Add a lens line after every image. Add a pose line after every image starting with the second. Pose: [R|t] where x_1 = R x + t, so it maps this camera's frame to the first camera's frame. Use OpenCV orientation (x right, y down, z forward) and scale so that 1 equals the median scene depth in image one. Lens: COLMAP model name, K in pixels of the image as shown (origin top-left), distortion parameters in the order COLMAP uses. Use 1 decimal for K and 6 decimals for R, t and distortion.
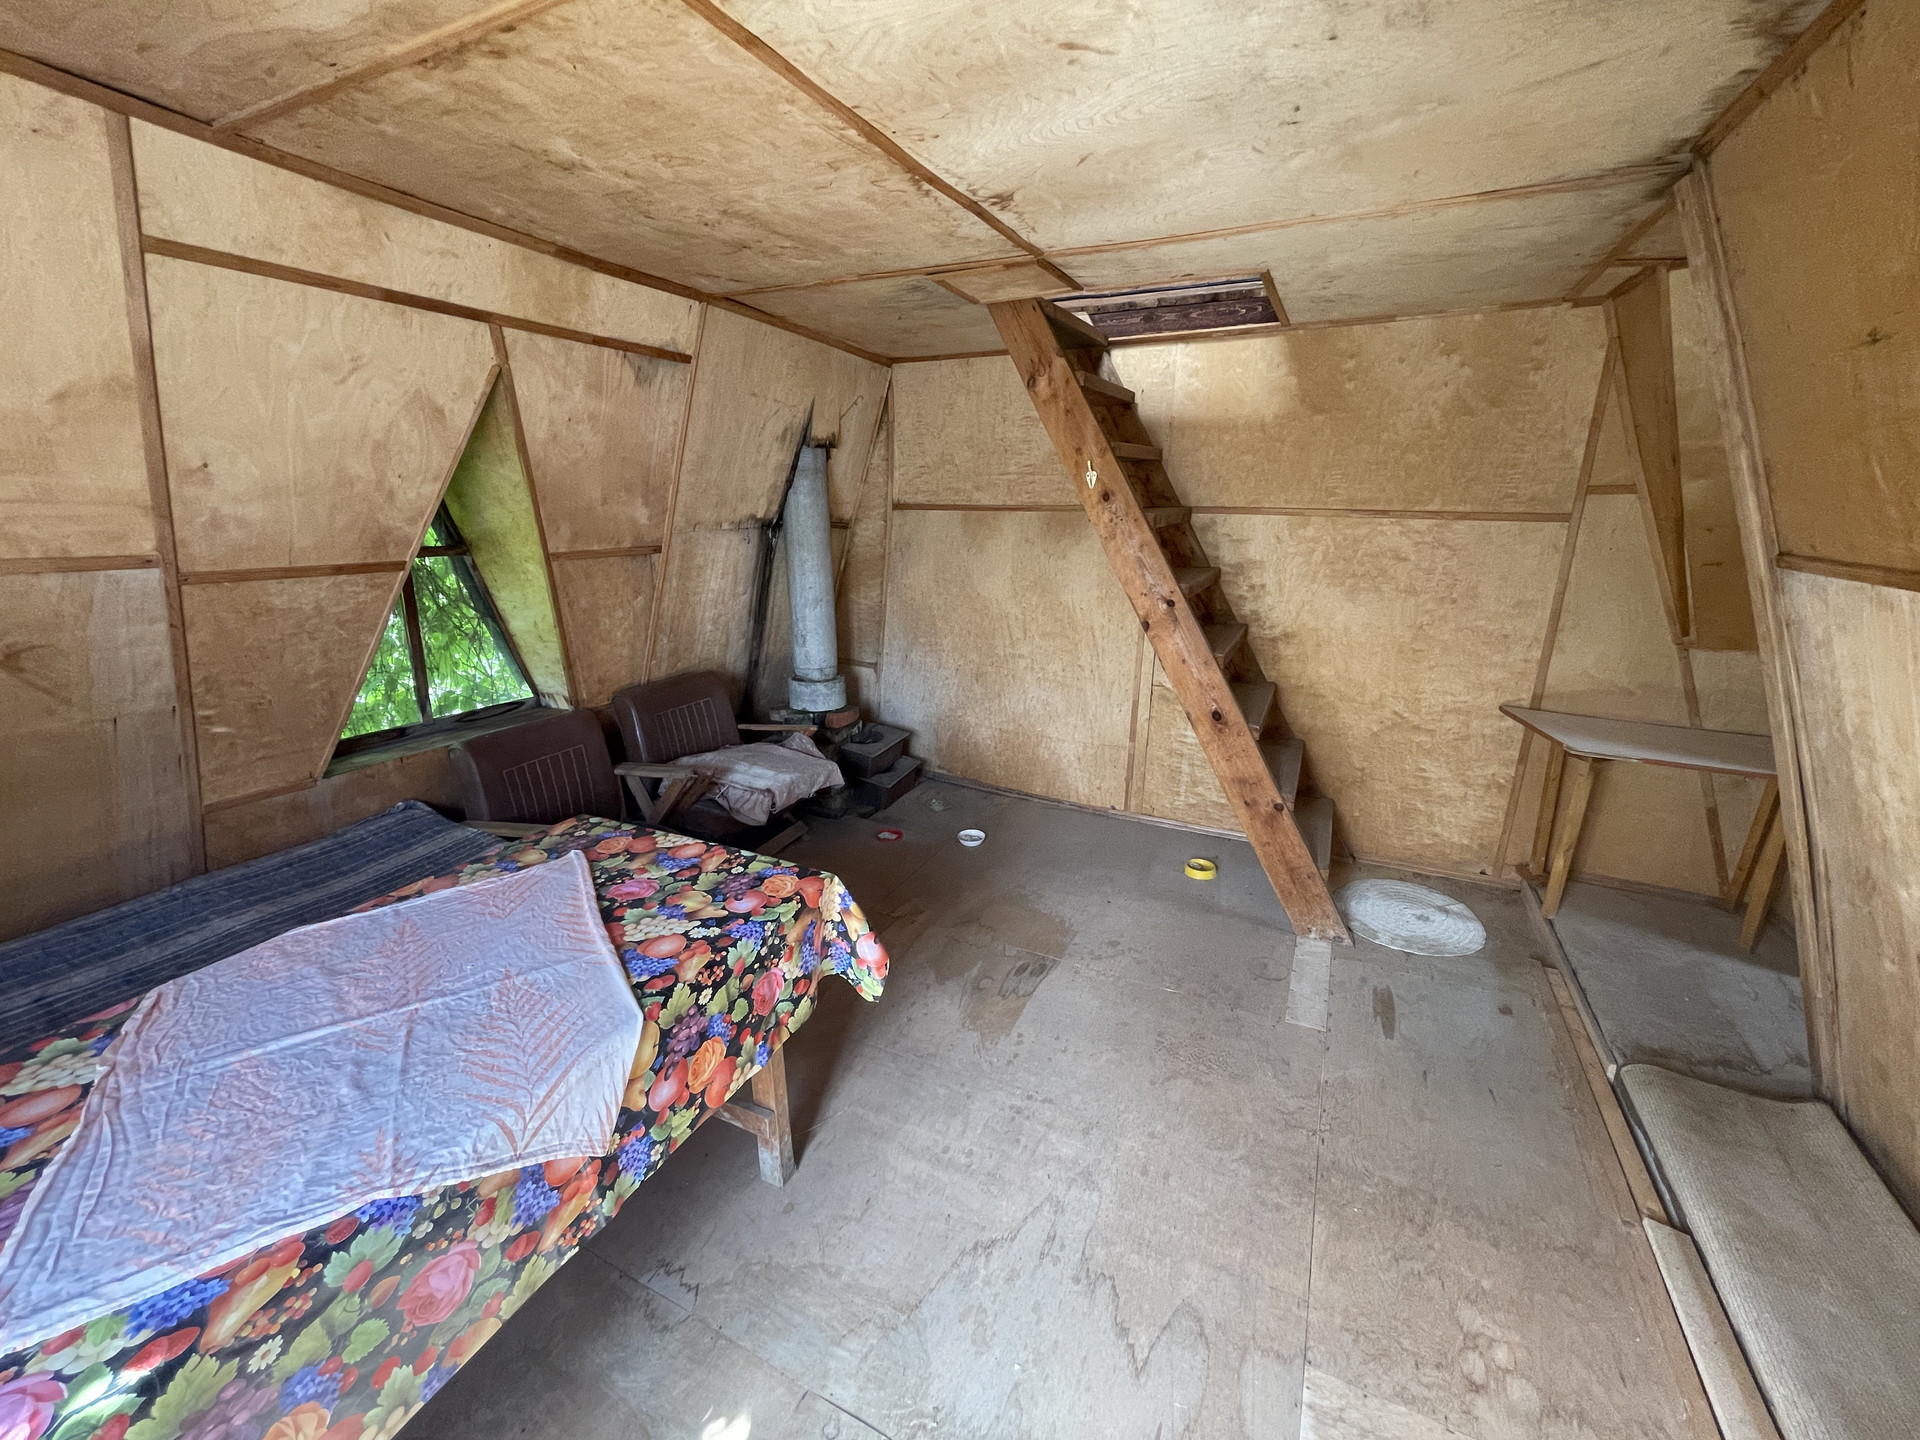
lens RADIAL K [[775.4, 0, 957.2], [0, 775.4, 713.5], [0, 0, 1]] dist [-0.002677, 0.001564]
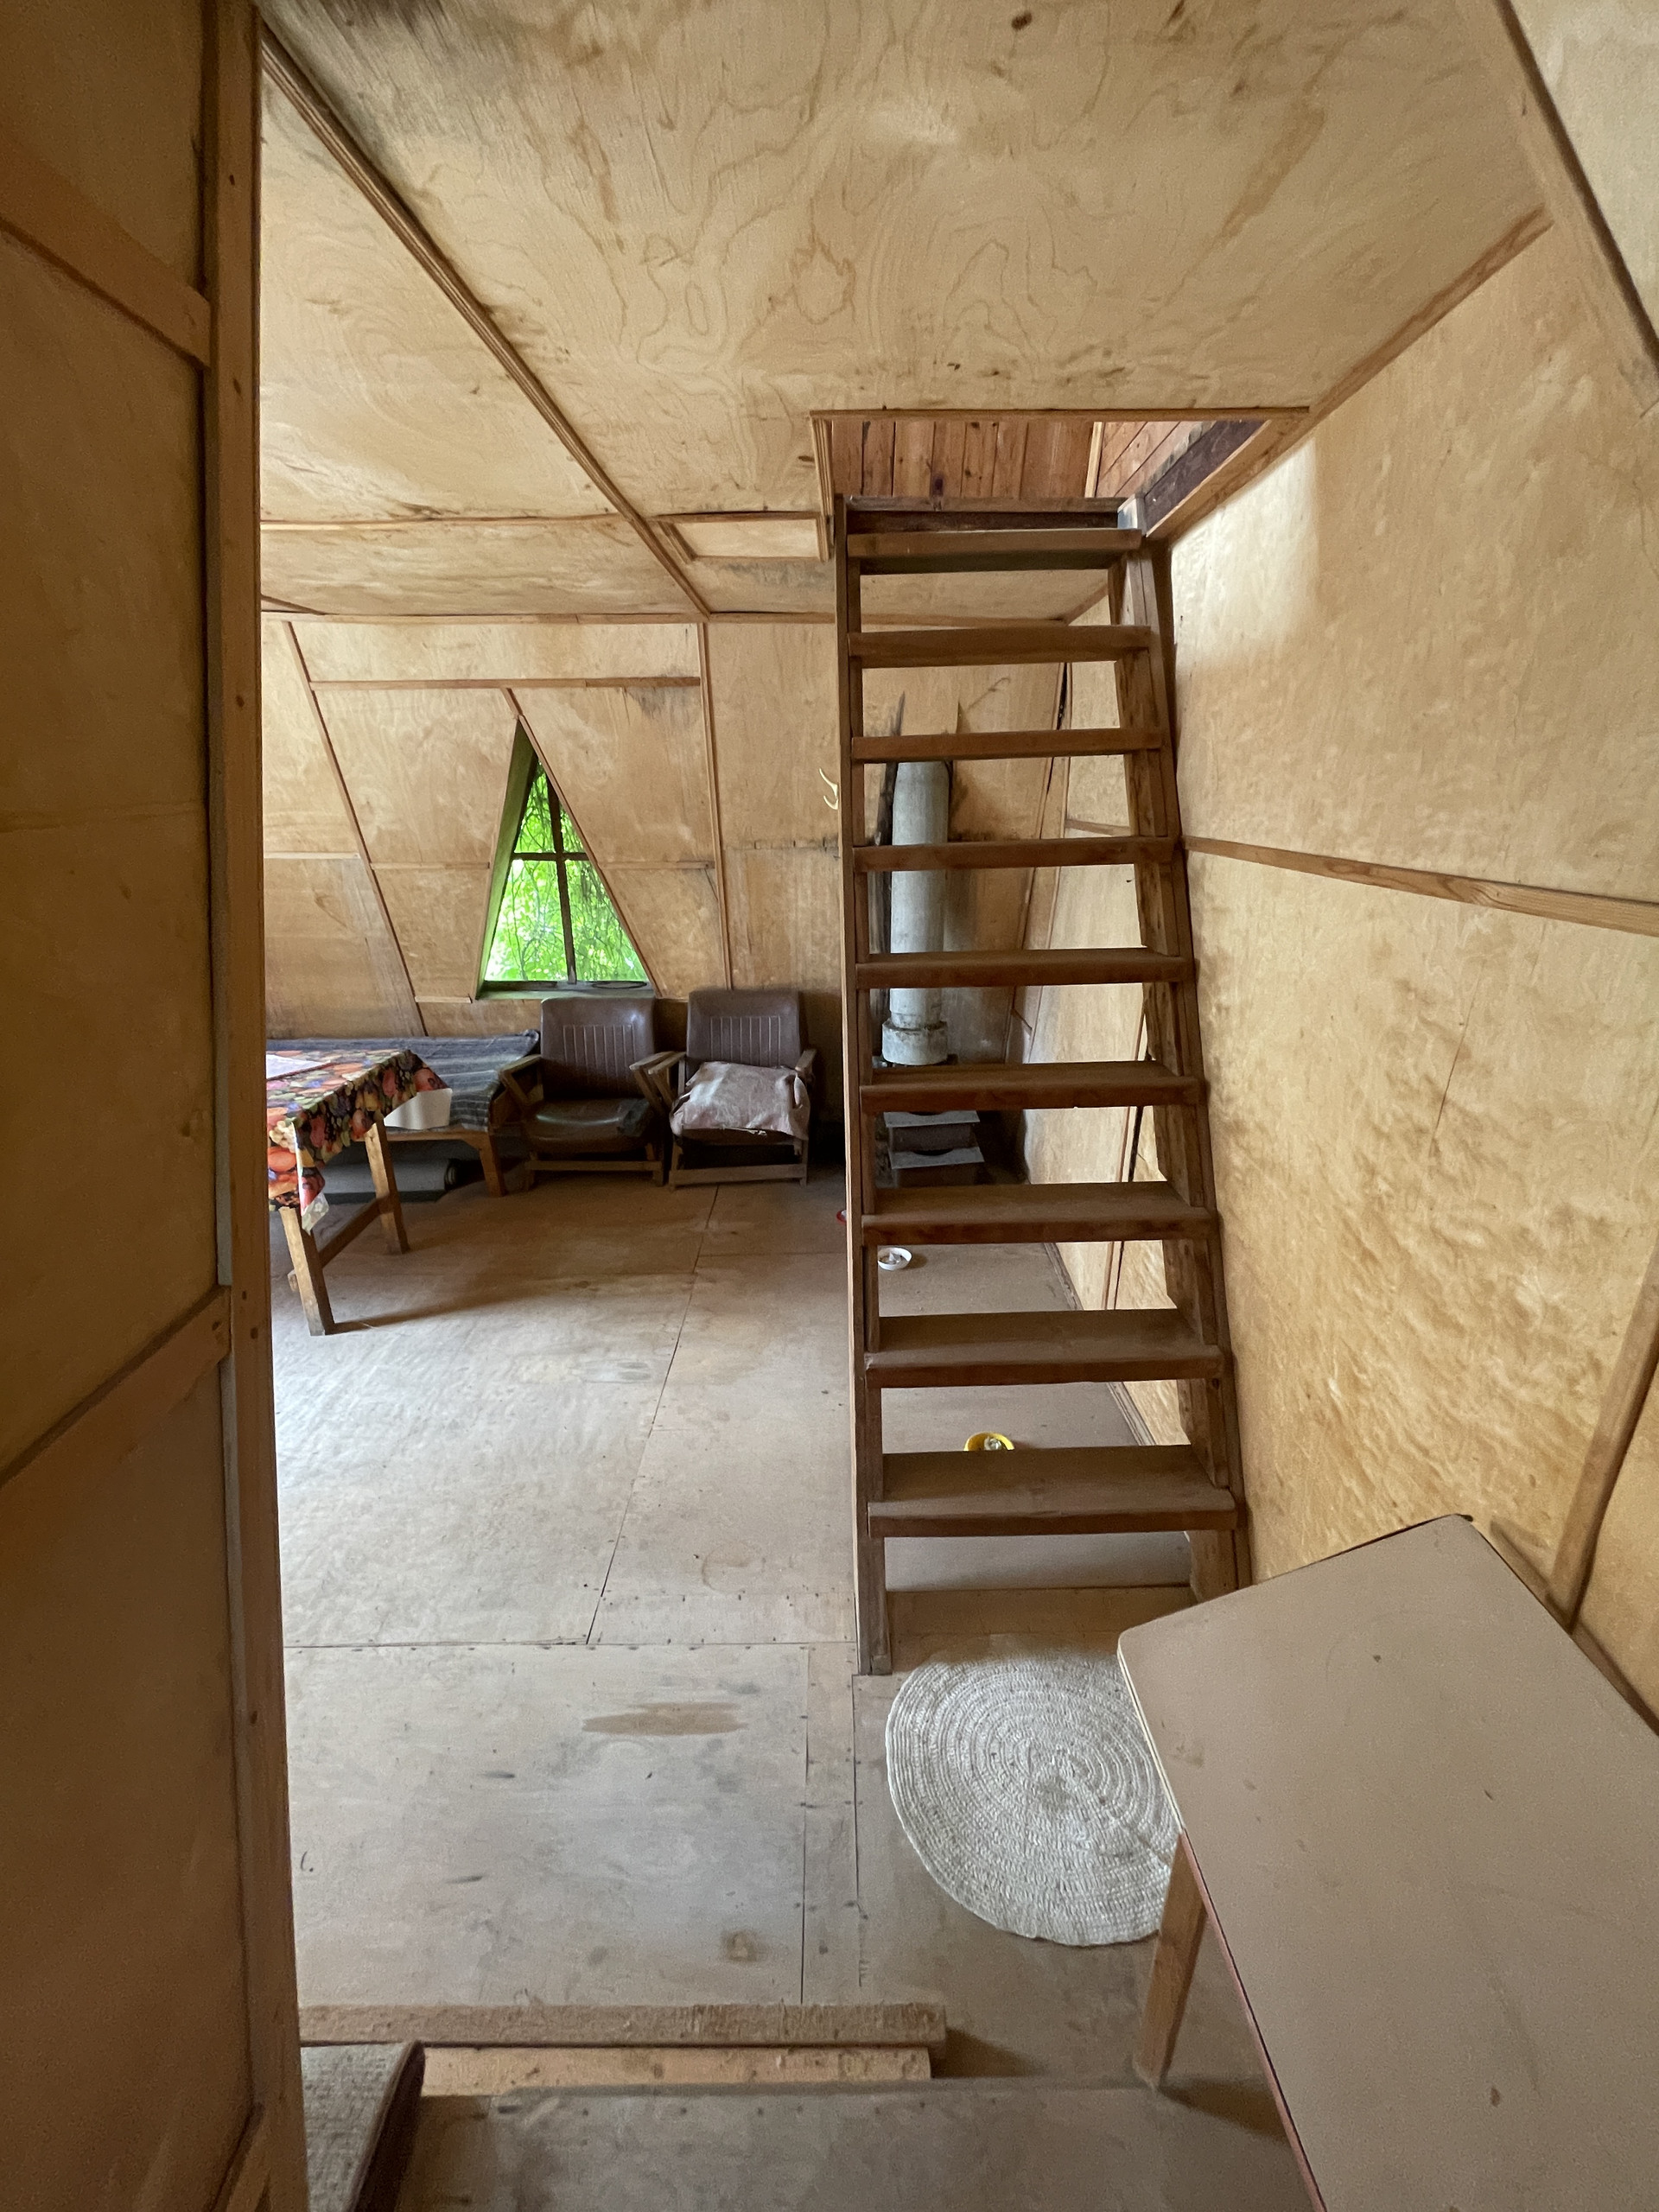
lens RADIAL K [[893.4, 0, 836.4], [0, 893.4, 1107.3], [0, 0, 1]] dist [-0.002677, 0.001564]
pose [[0.443823, 0.285370, -0.849462, 1.390201], [-0.227226, 0.952796, 0.201365, -0.299276], [0.866828, 0.103650, 0.487716, 0.967684]]
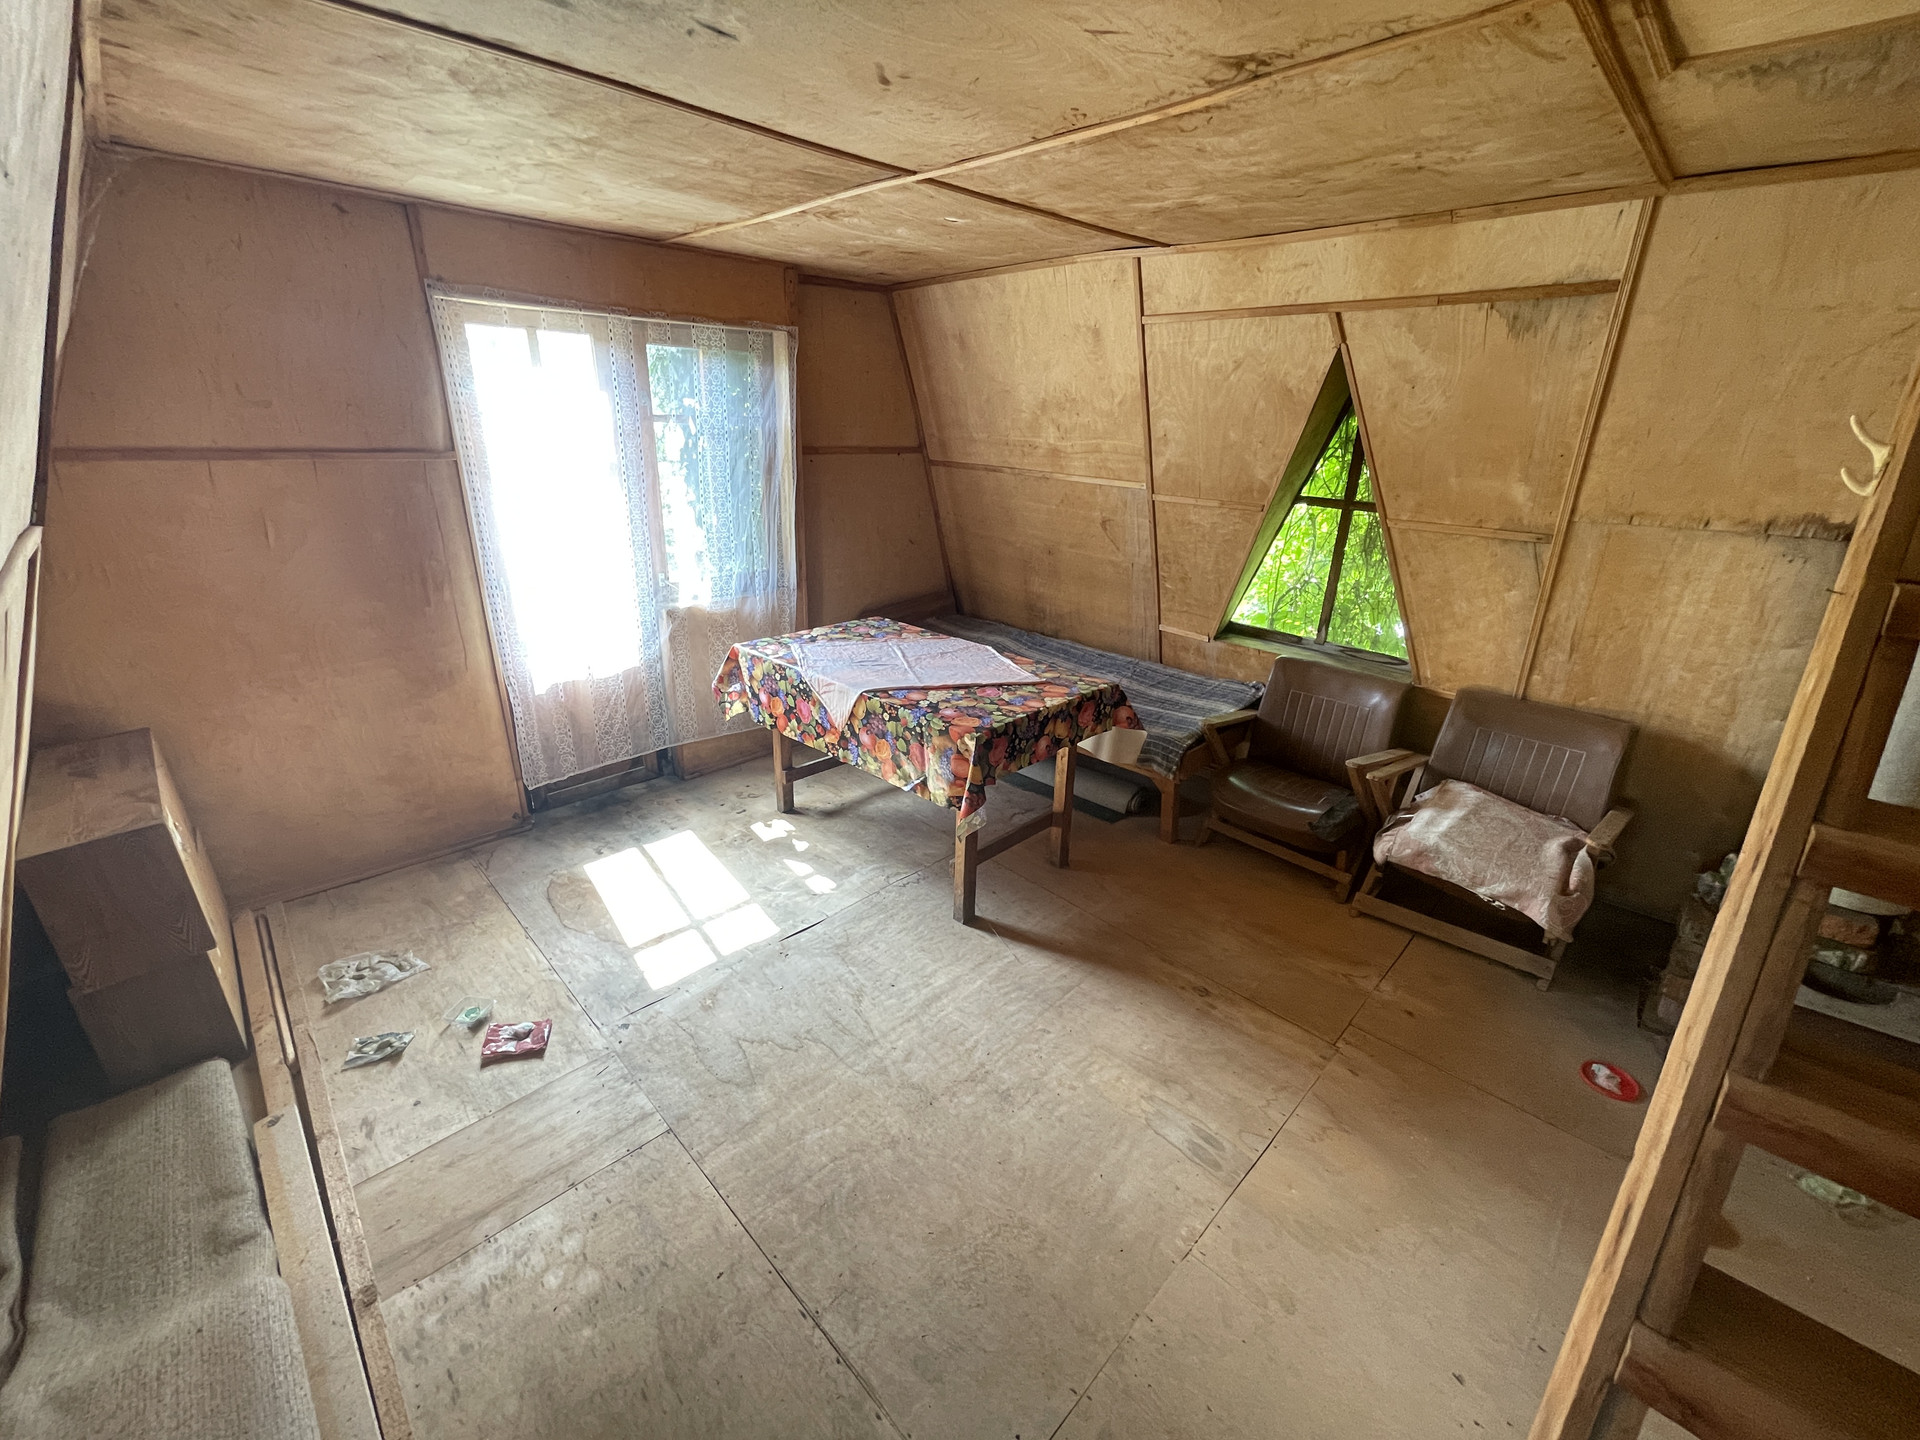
lens RADIAL K [[775.4, 0, 960.6], [0, 775.4, 715.3], [0, 0, 1]] dist [-0.002677, 0.001564]
pose [[-0.317672, 0.321254, -0.892121, 0.970961], [-0.282993, 0.865855, 0.412566, -0.352594], [0.904986, 0.383525, -0.184145, 1.109416]]
